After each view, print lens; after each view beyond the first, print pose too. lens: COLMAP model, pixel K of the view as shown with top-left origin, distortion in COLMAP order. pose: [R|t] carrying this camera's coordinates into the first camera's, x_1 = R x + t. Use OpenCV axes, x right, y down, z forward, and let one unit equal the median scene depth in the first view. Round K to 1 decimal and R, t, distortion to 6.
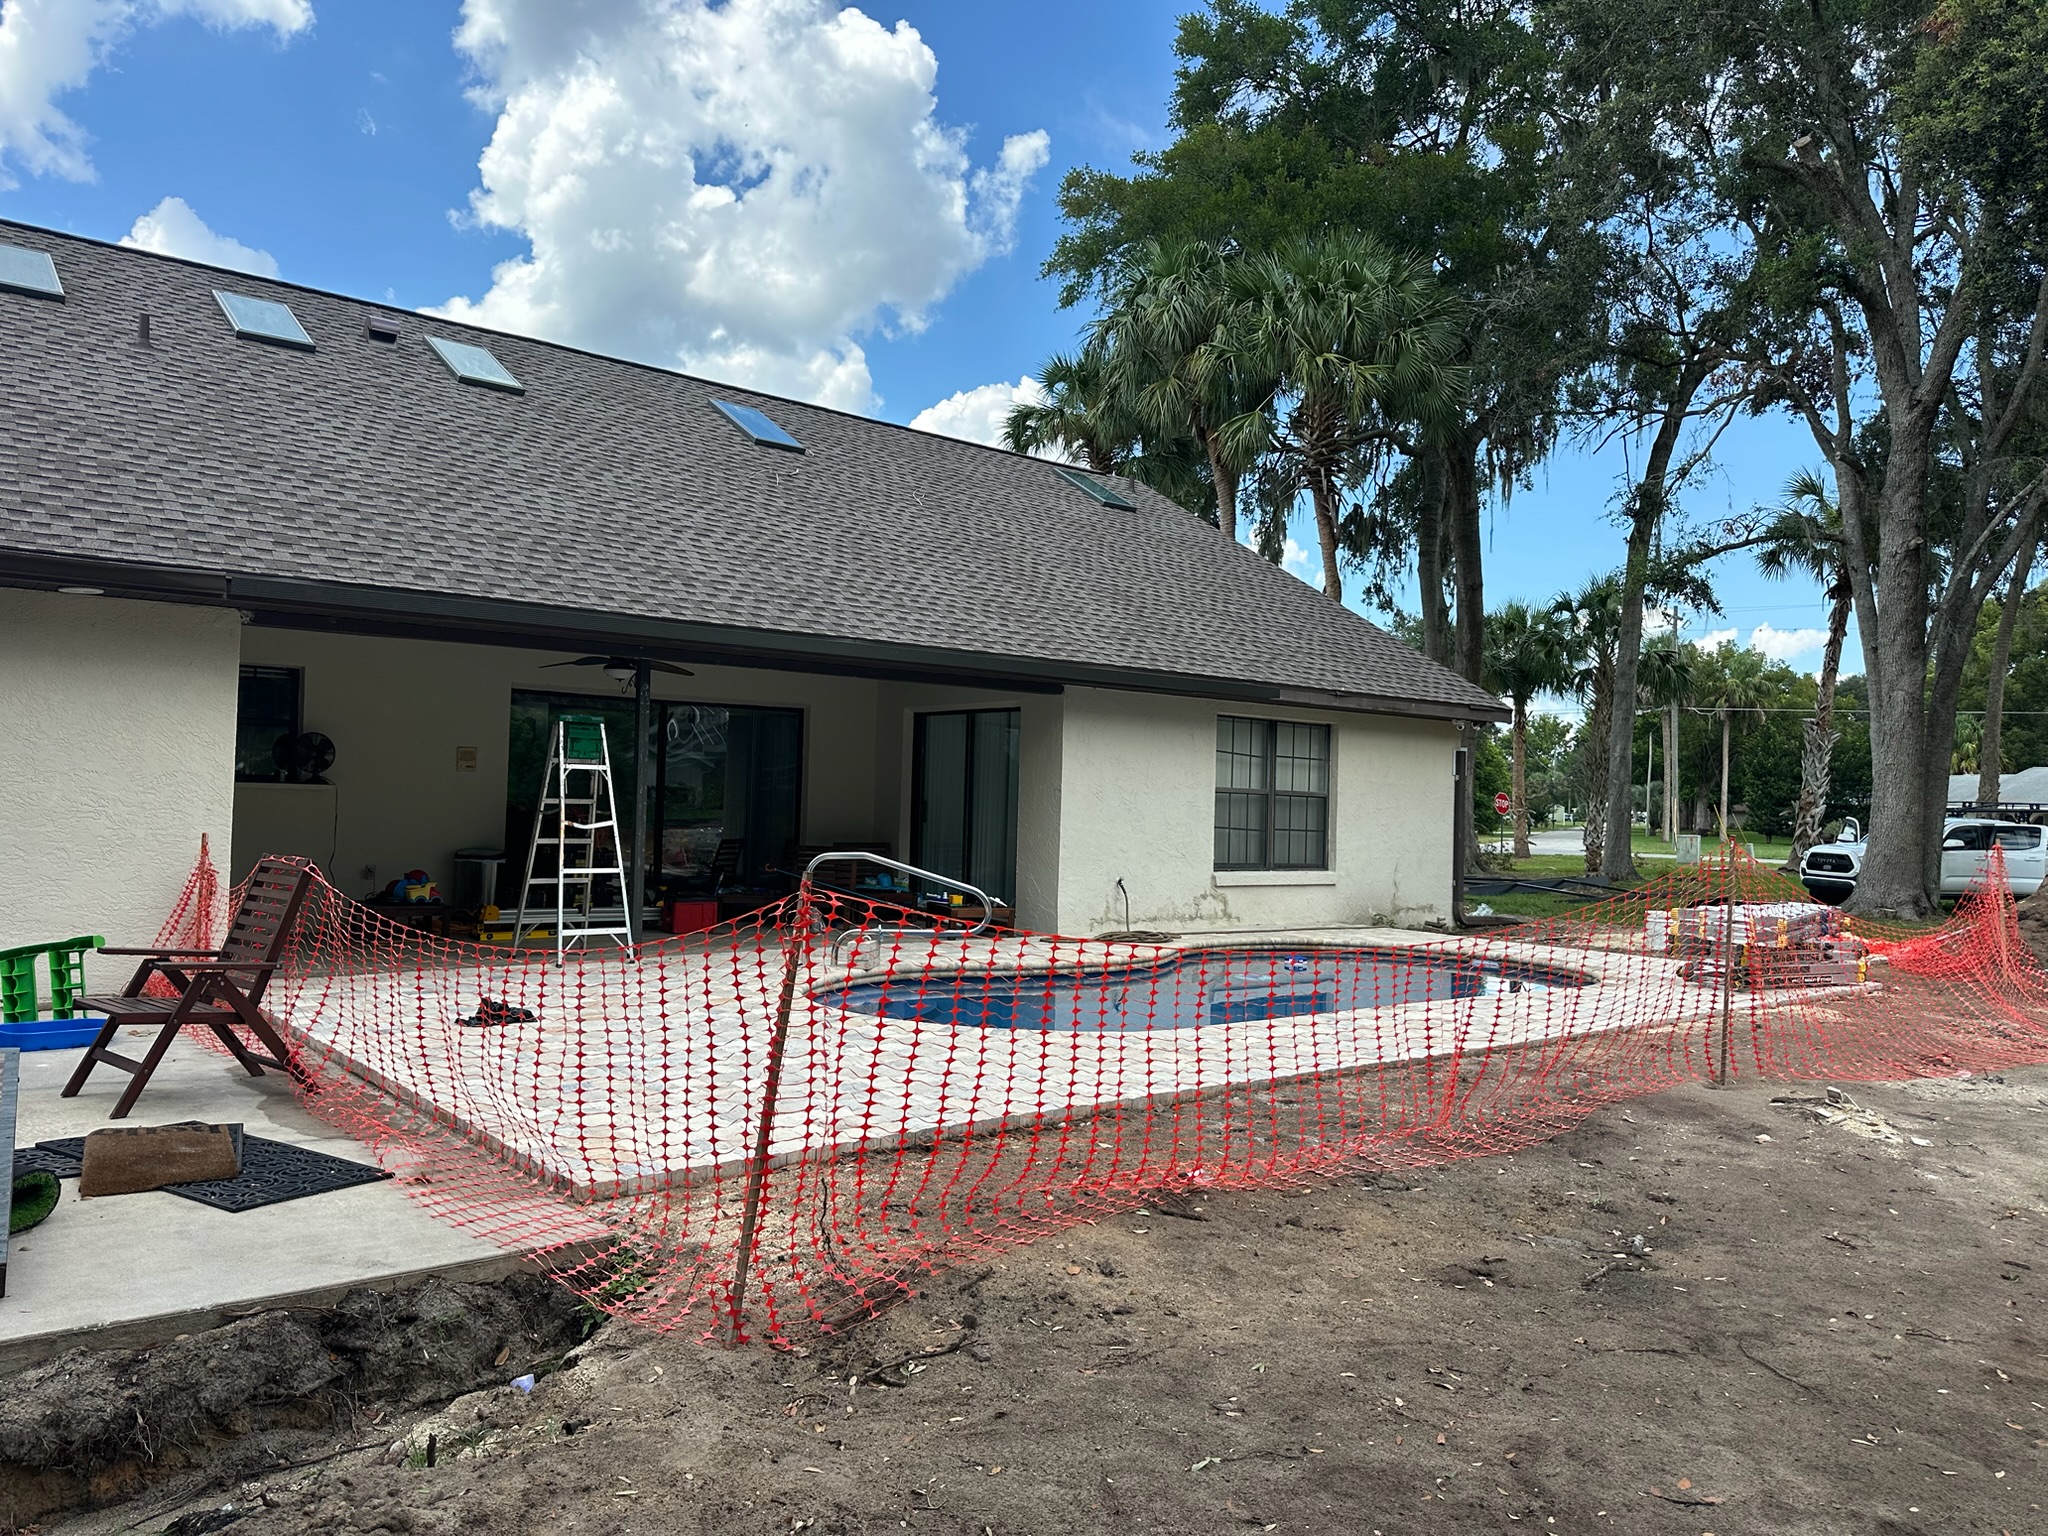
lens RADIAL K [[1442.8, 0, 1023.7], [0, 1442.8, 762.8], [0, 0, 1]] dist [0.033554, -0.035859]
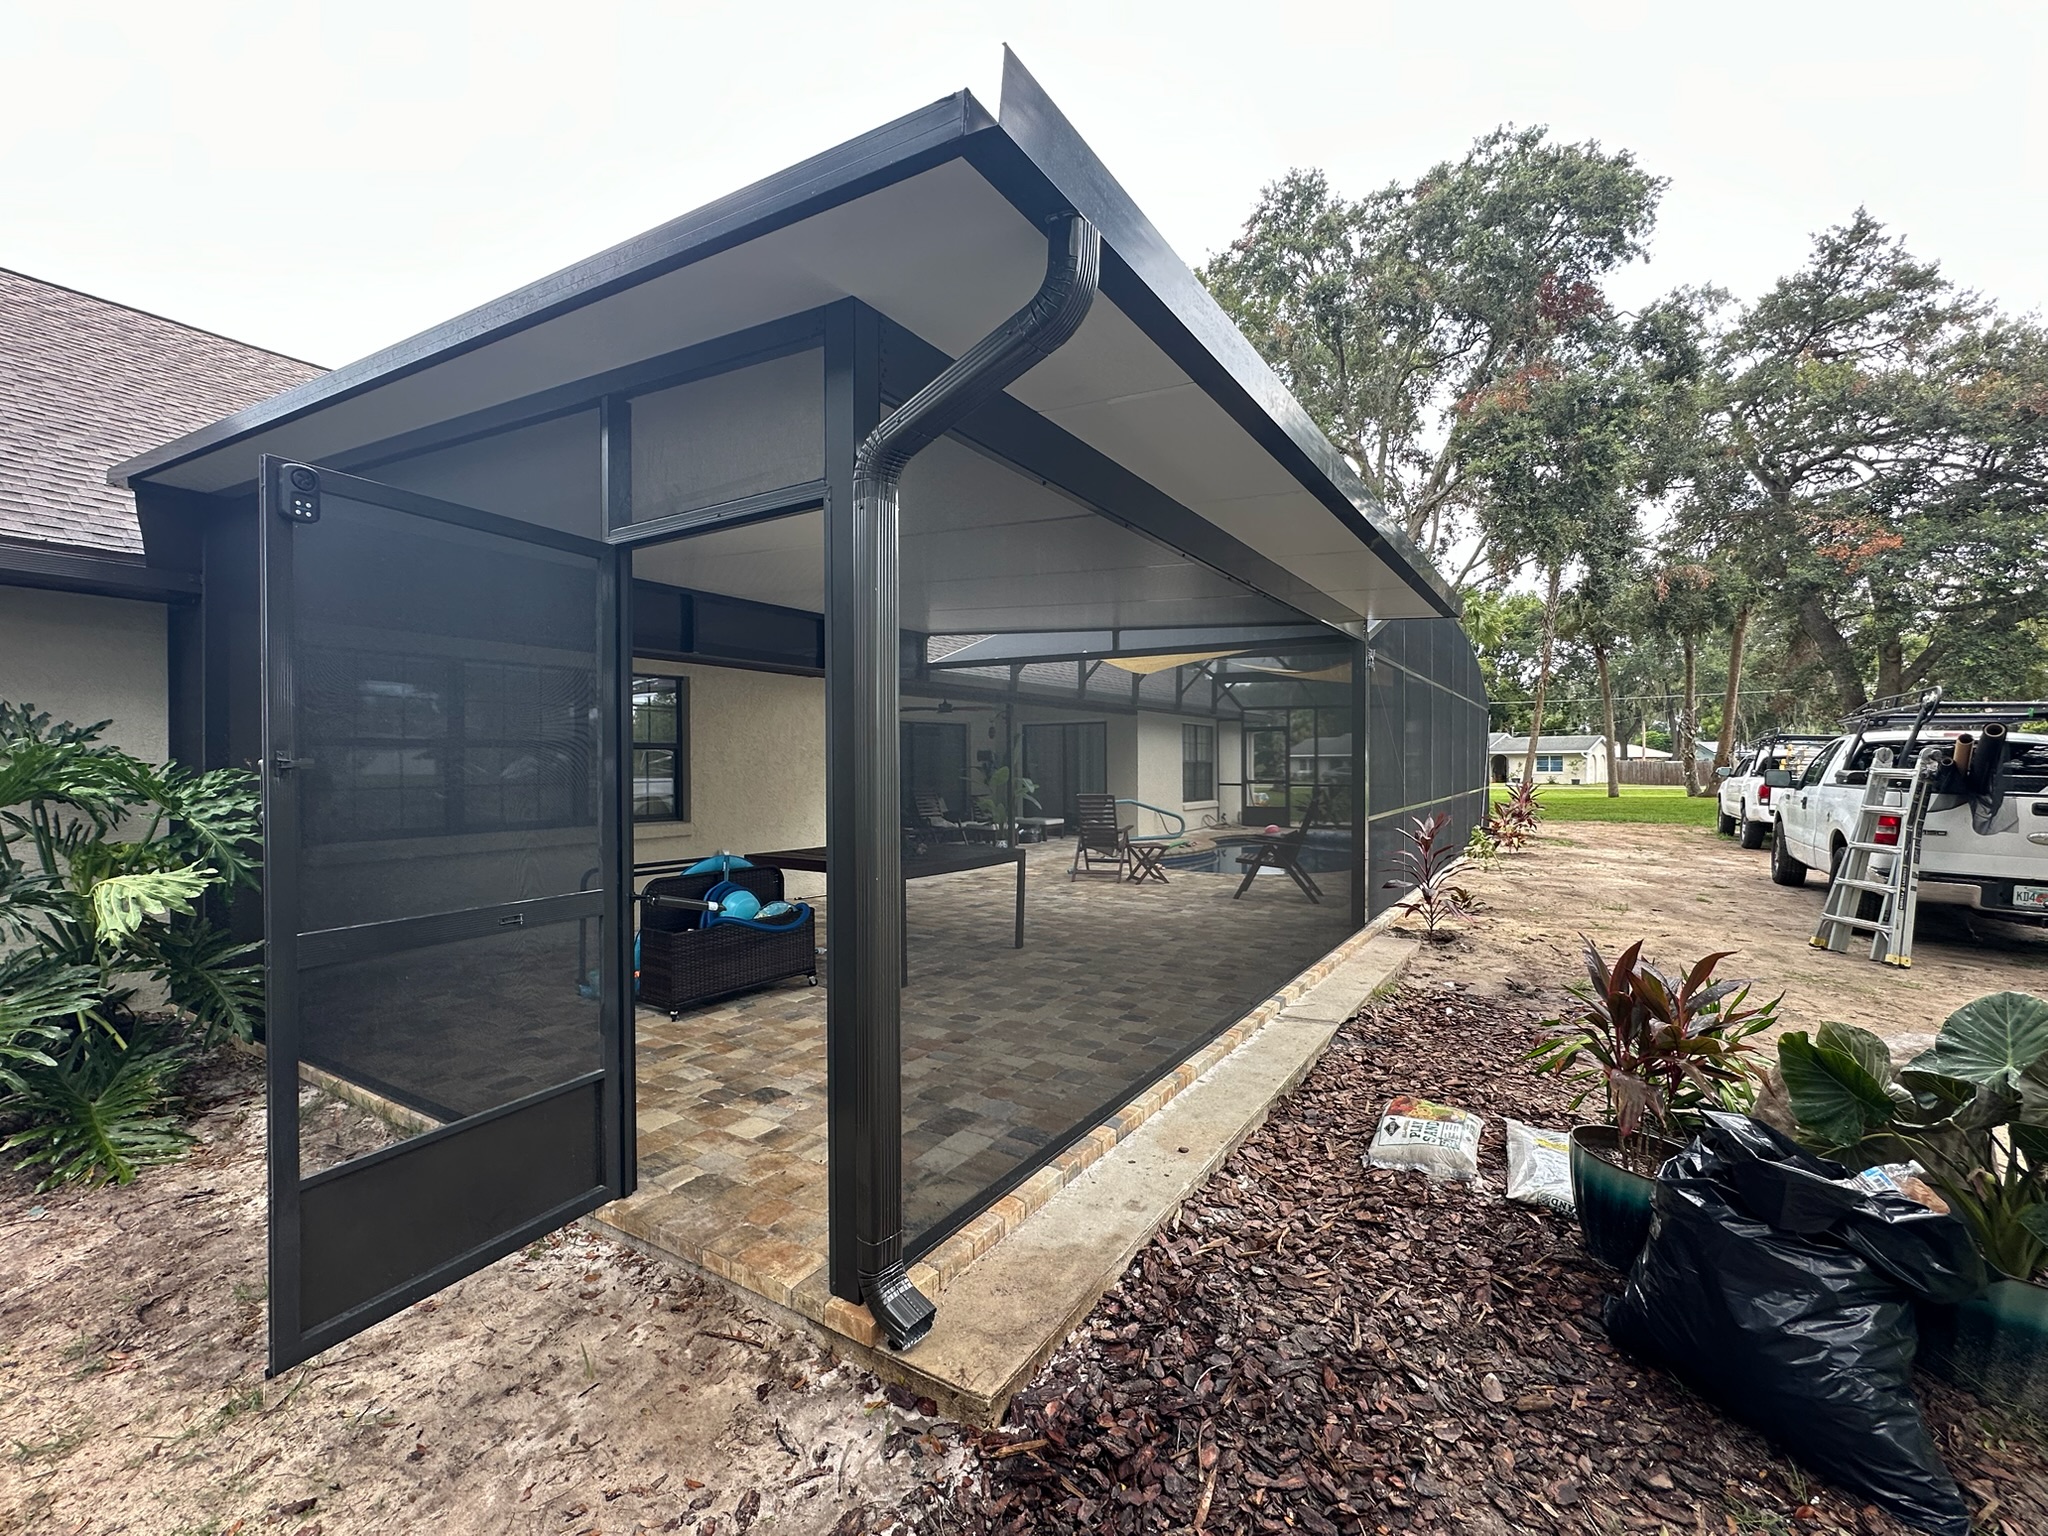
lens RADIAL K [[915.7, 0, 1020.0], [0, 915.7, 769.0], [0, 0, 1]] dist [-0.000164, 0.000345]
pose [[0.951651, -0.033691, 0.305327, -0.297165], [0.024223, 0.999103, 0.034745, -0.012319], [-0.306223, -0.025669, 0.951614, -0.082520]]
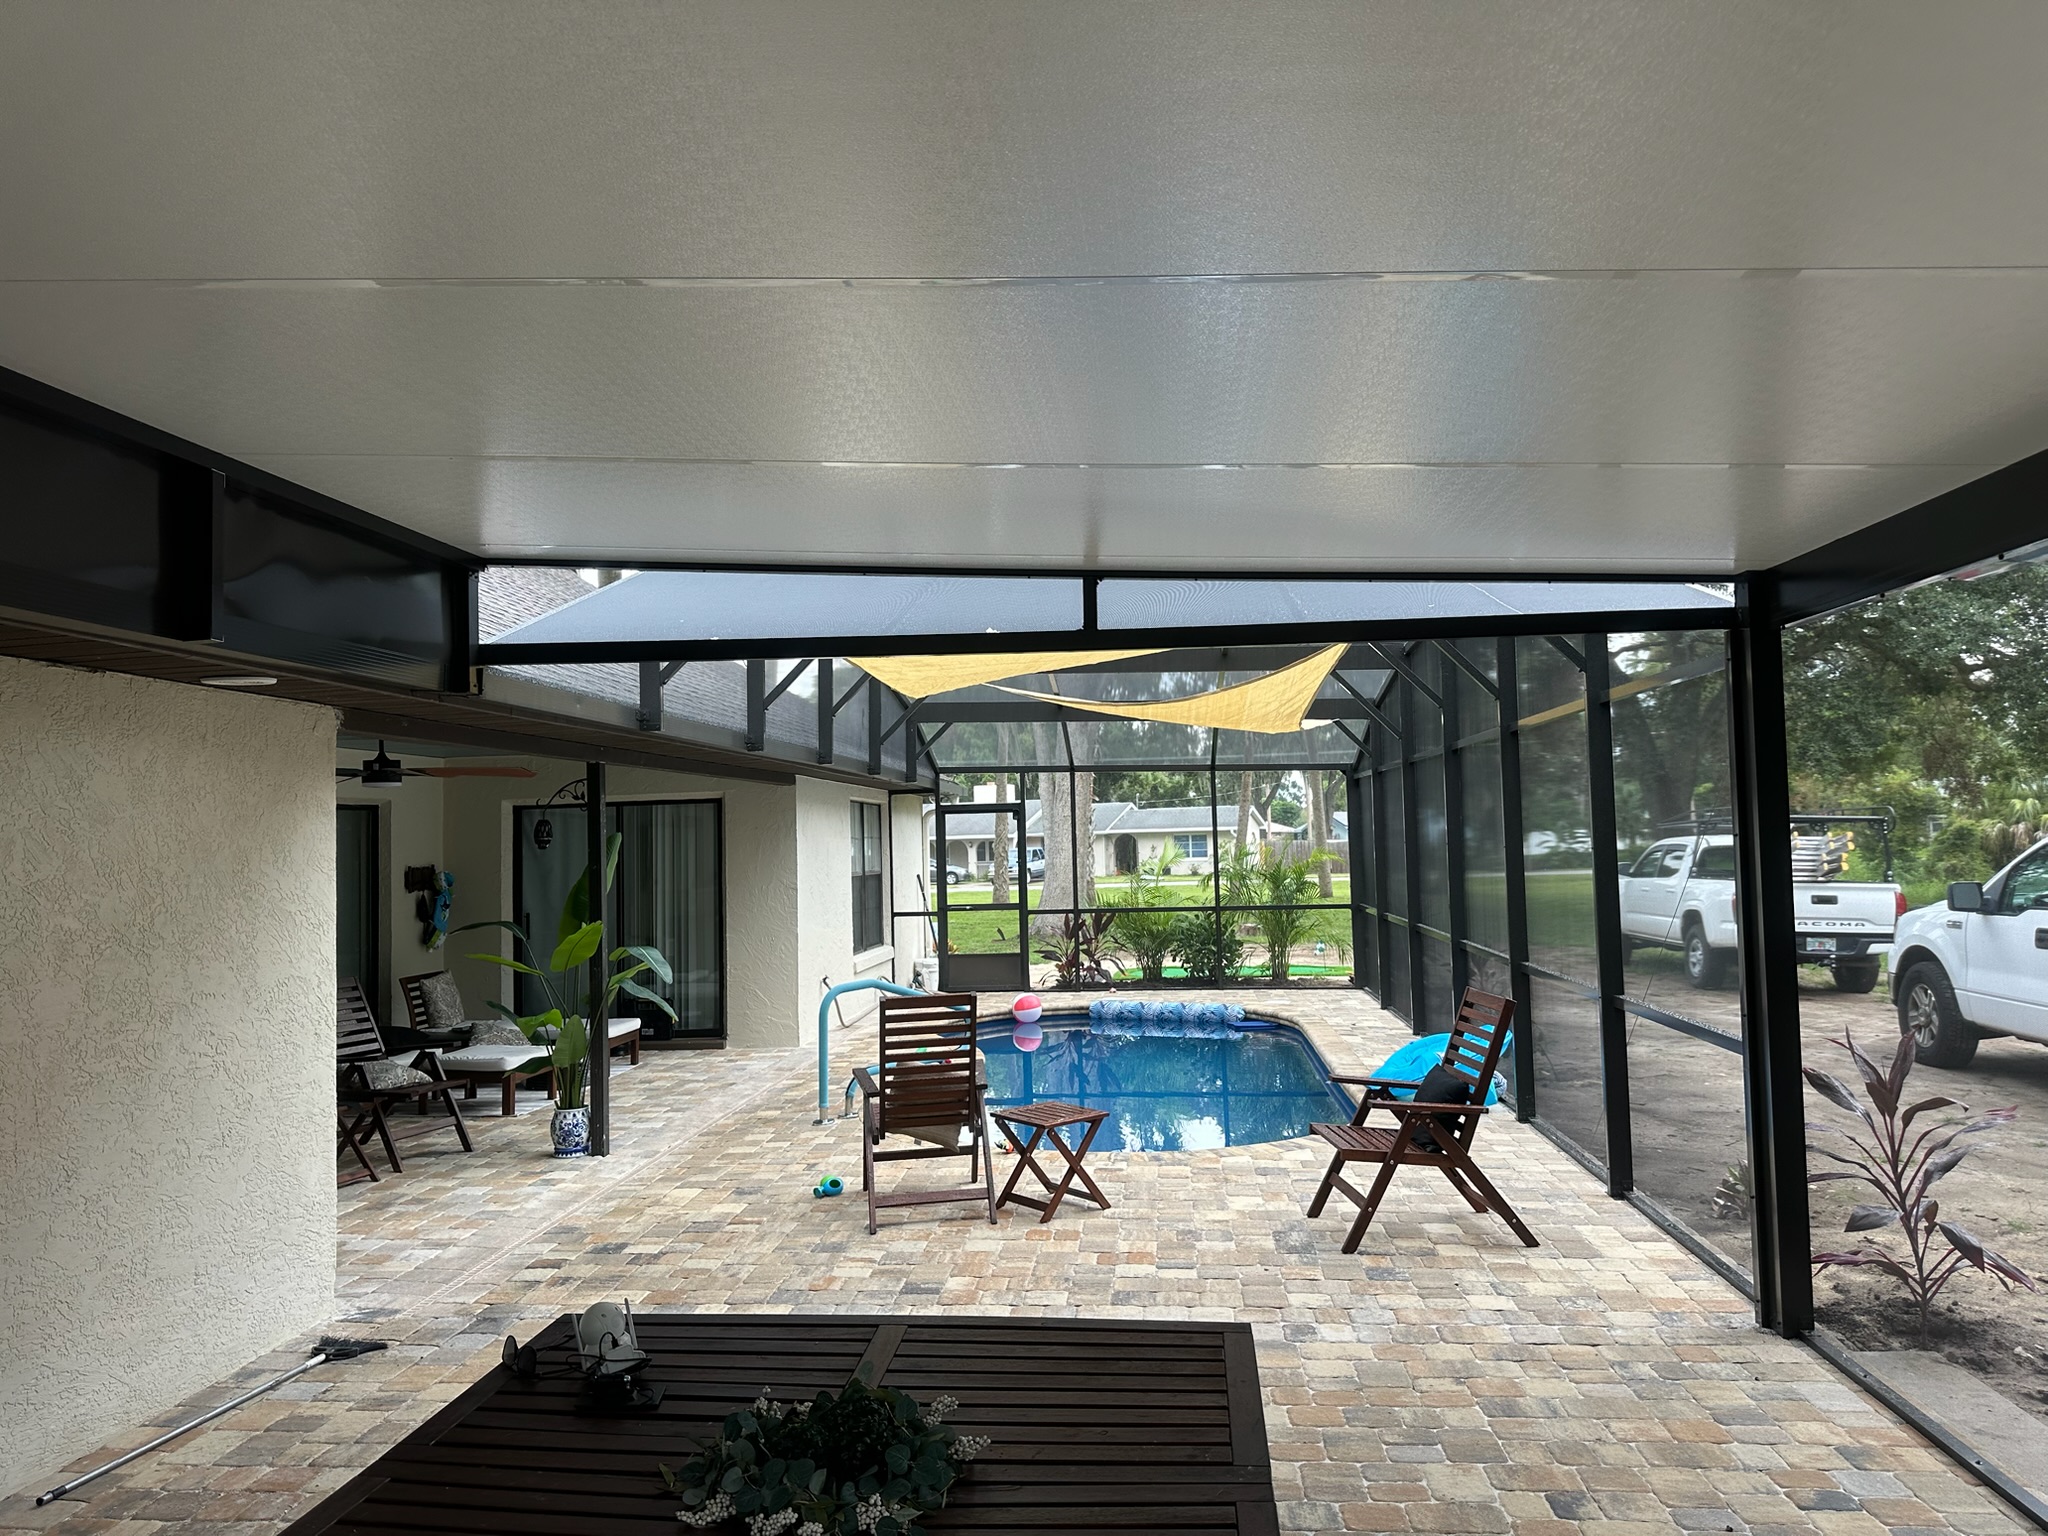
lens RADIAL K [[1444.5, 0, 1048.8], [0, 1444.5, 762.8], [0, 0, 1]] dist [0.088630, -0.136691]
pose [[0.696165, -0.006389, 0.717853, -0.311618], [0.027487, 0.999464, -0.017762, -0.023780], [-0.717355, 0.032097, 0.695968, 0.131912]]
